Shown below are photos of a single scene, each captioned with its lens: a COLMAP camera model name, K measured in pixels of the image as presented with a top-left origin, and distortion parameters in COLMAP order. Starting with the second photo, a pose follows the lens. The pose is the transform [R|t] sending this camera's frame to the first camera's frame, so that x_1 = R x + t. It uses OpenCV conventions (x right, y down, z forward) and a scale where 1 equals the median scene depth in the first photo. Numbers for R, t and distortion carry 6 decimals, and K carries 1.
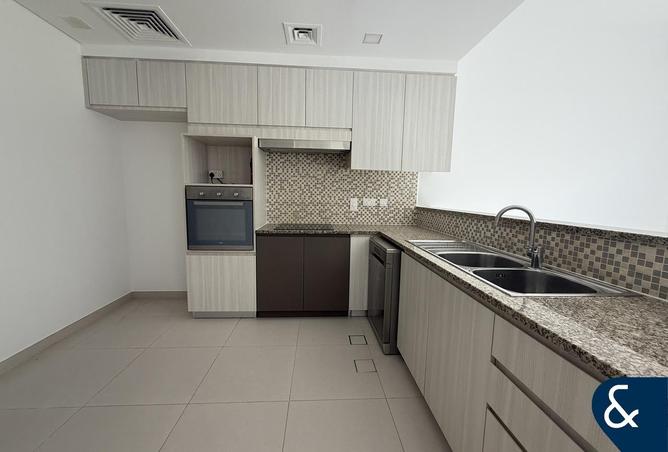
lens RADIAL K [[264.7, 0, 331.8], [0, 264.7, 224.9], [0, 0, 1]] dist [0.000579, -0.000129]
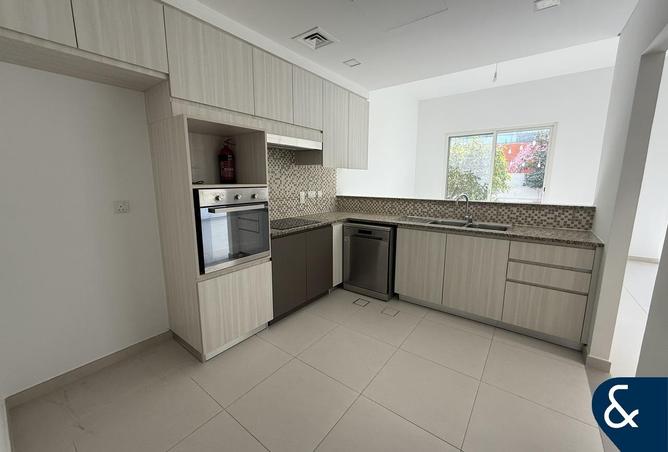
lens RADIAL K [[264.7, 0, 336.8], [0, 264.7, 224.3], [0, 0, 1]] dist [0.000579, -0.000129]
pose [[0.647234, -0.146083, 0.748163, -0.759741], [0.099714, 0.989257, 0.106896, -0.080442], [-0.755741, 0.005416, 0.654848, 0.205408]]
